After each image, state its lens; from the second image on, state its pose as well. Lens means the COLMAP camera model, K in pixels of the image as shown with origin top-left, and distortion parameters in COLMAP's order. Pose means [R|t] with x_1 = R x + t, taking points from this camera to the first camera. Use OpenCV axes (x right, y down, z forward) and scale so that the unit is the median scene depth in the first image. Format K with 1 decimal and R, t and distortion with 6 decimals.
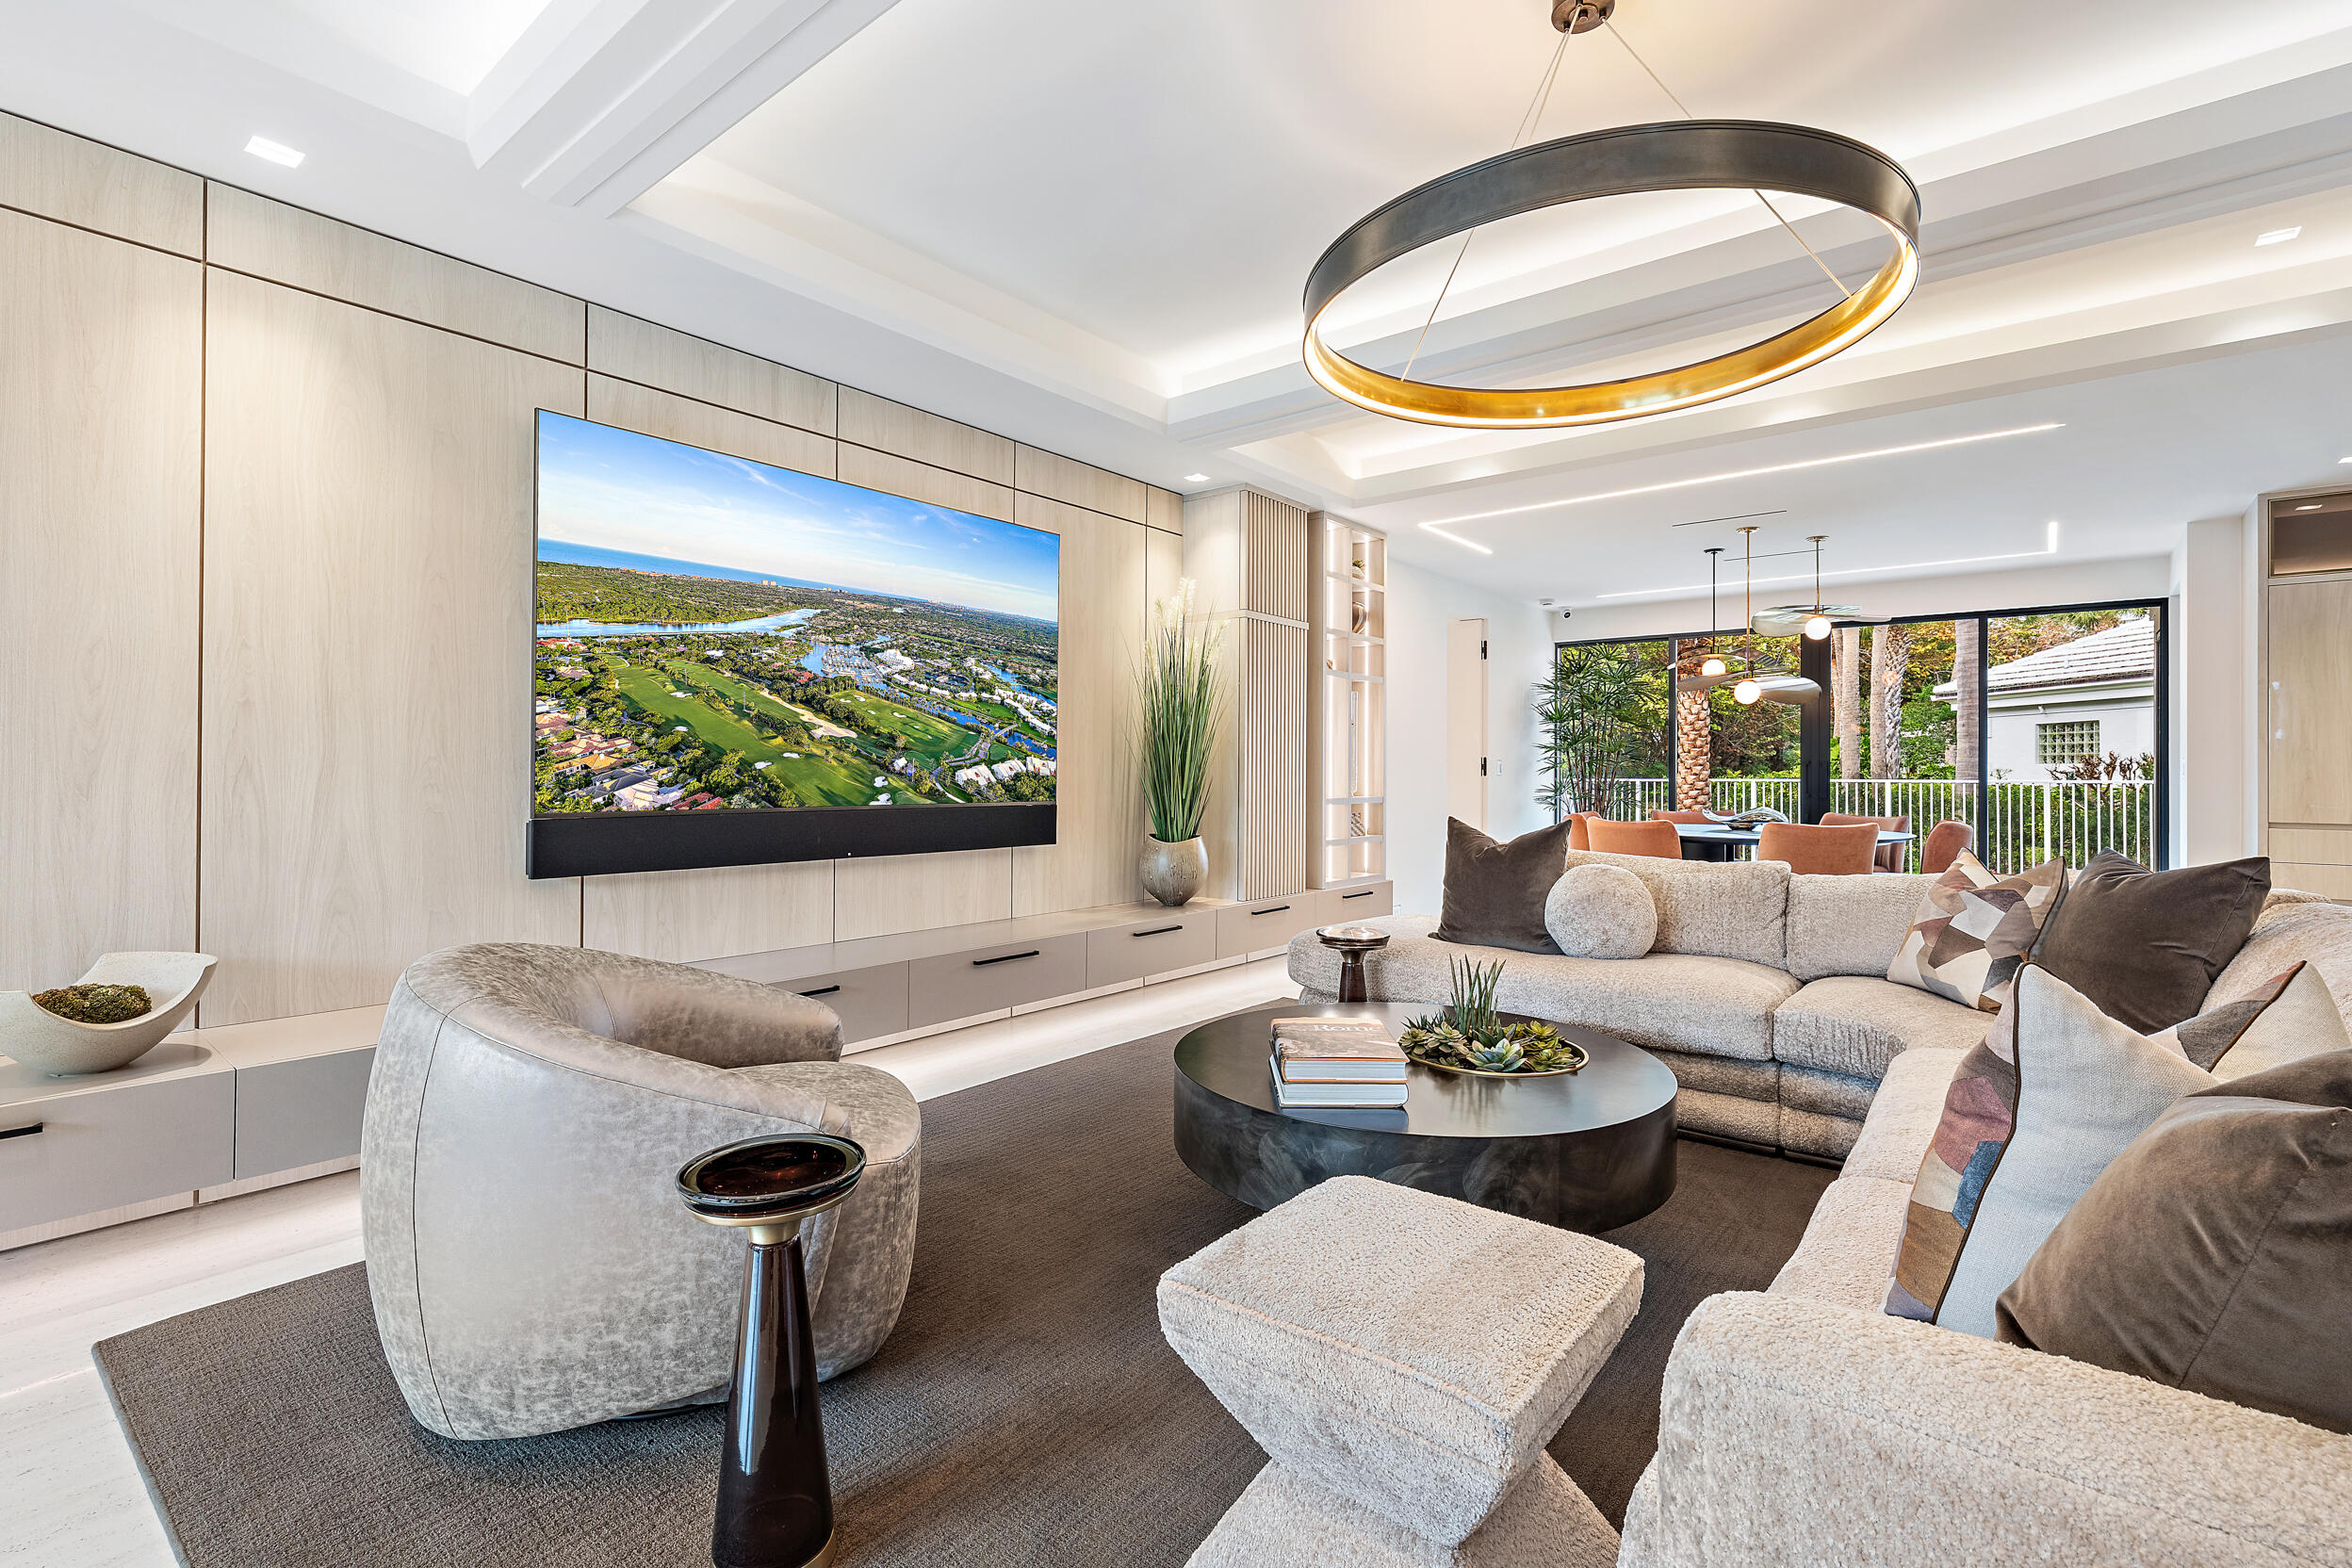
lens RADIAL K [[1059.7, 0, 1176.0], [0, 1059.7, 772.0], [0, 0, 1]] dist [0.002931, 0.000394]
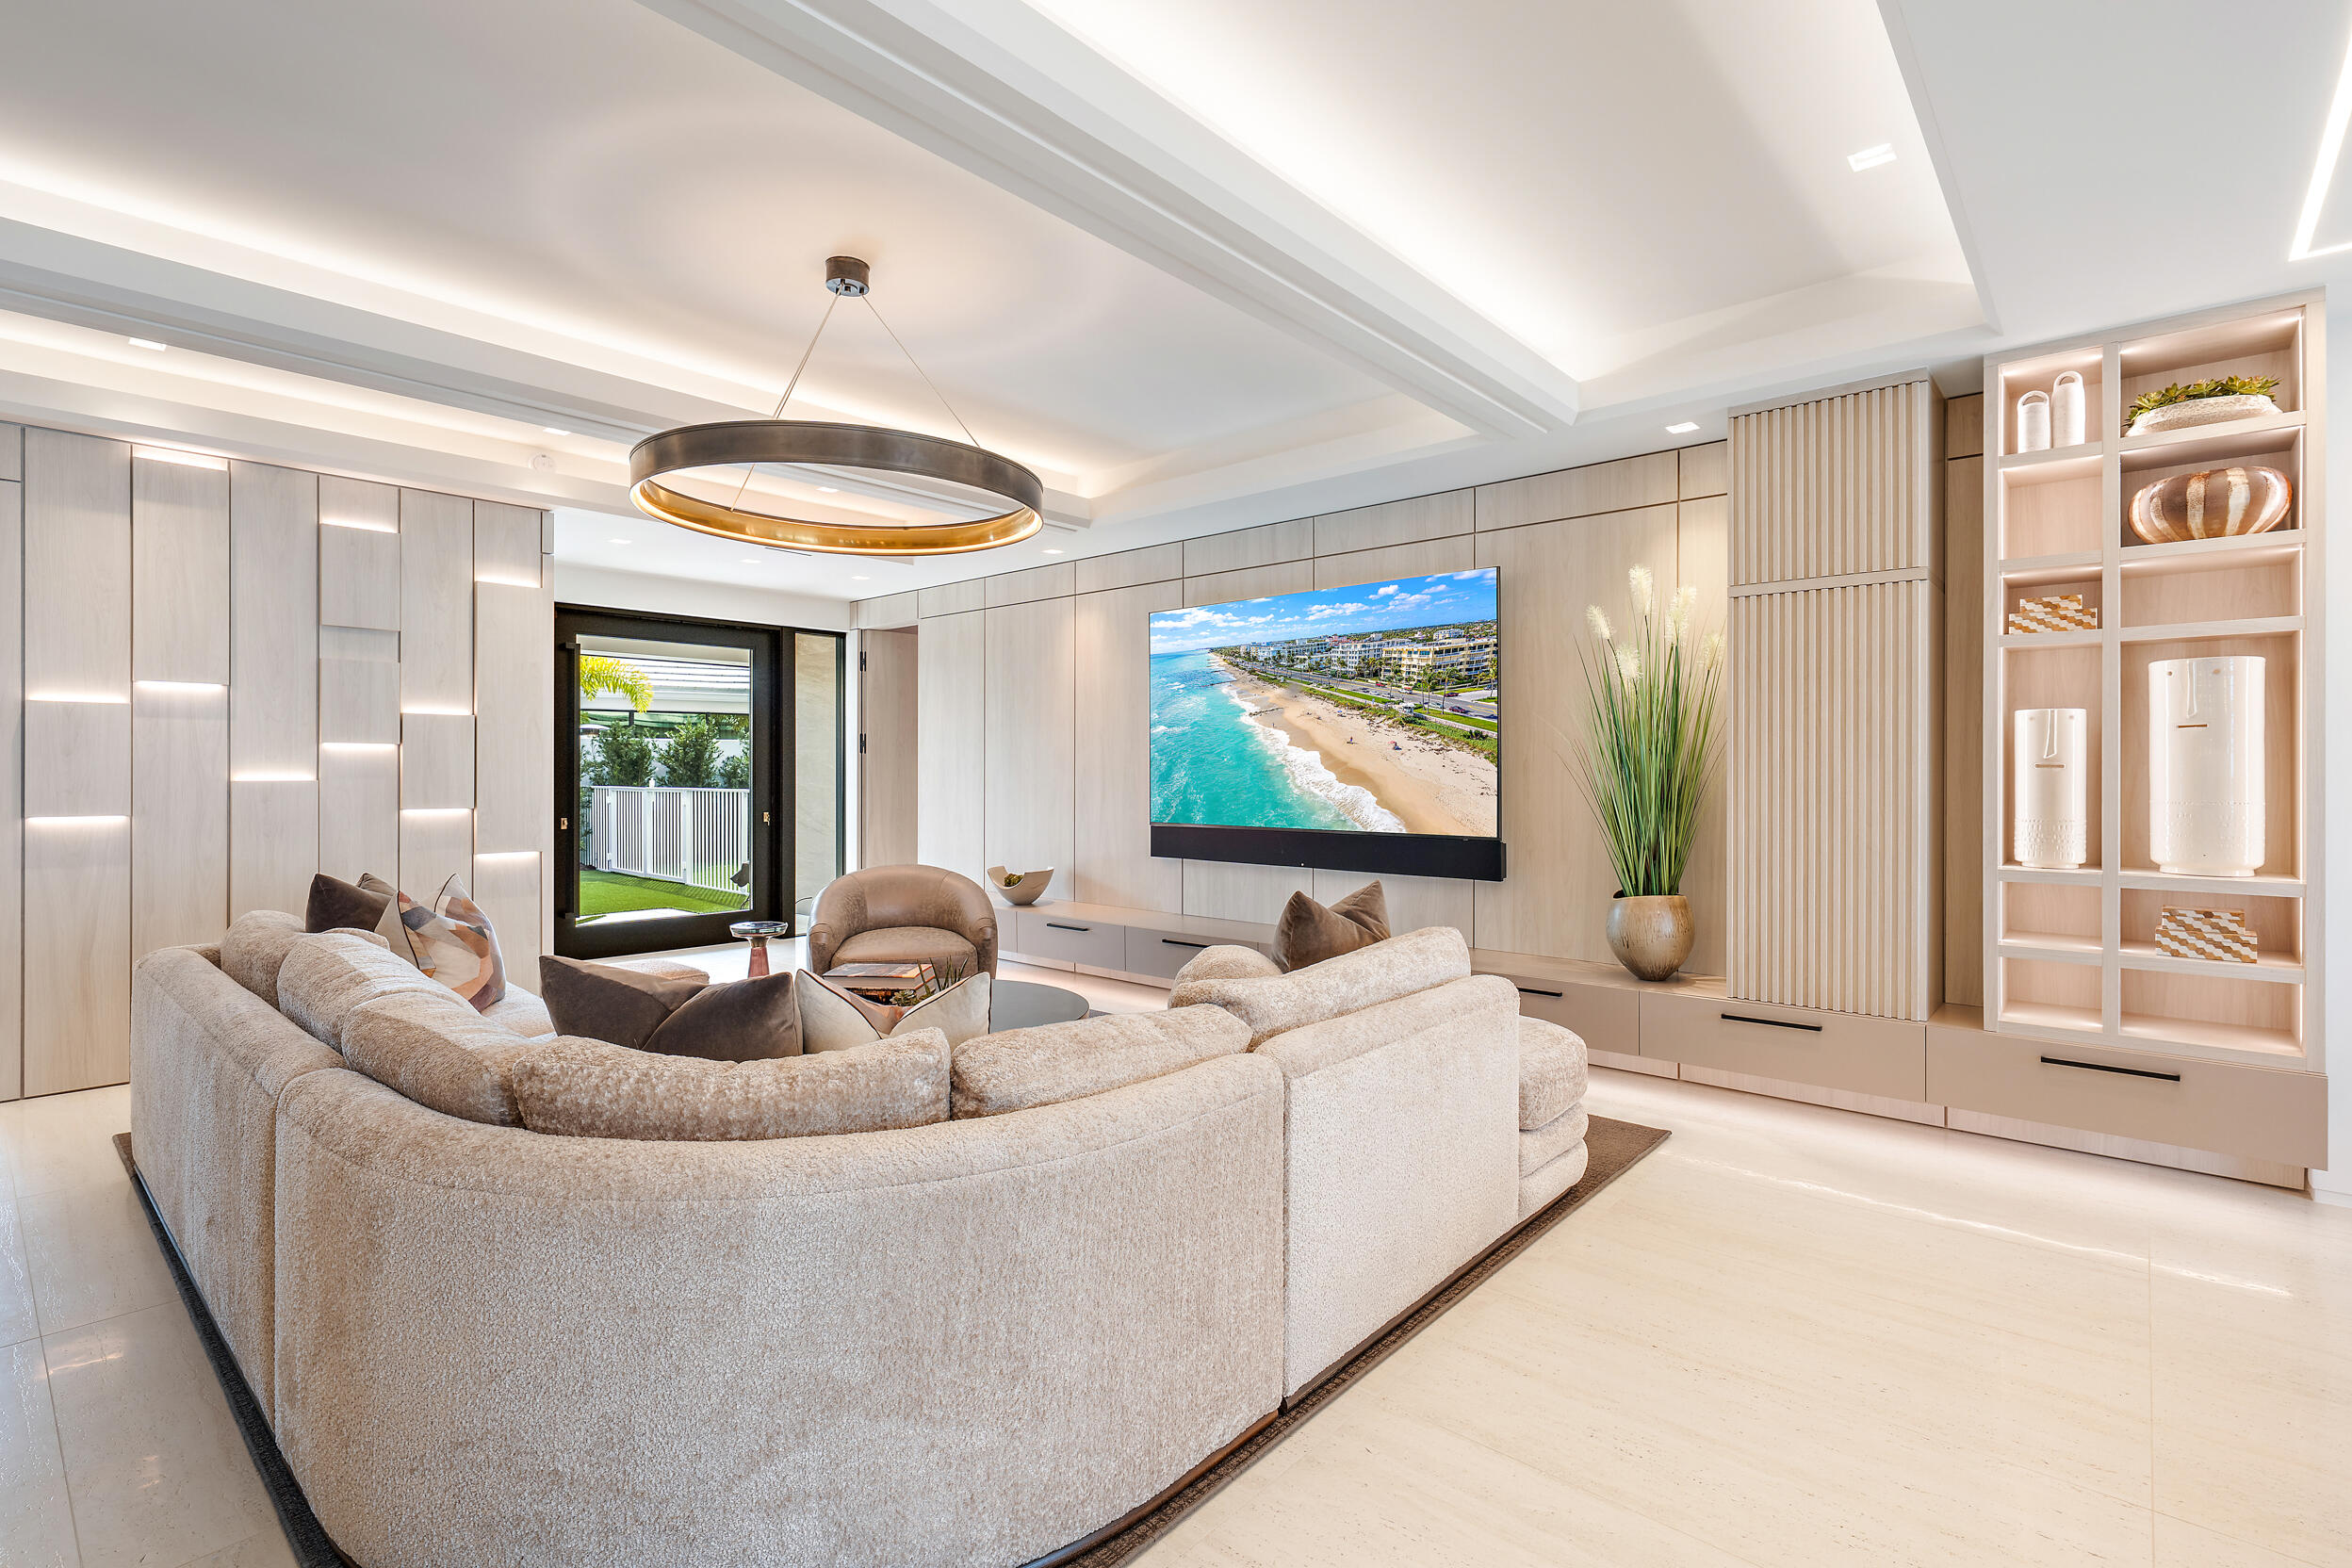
lens RADIAL K [[1104.4, 0, 1175.1], [0, 1104.4, 779.4], [0, 0, 1]] dist [-0.000582, -0.000030]
pose [[-0.045329, -0.000887, -0.998972, 0.688562], [-0.000916, 0.999999, -0.000847, -0.019283], [0.998972, 0.000877, -0.045329, 0.554675]]
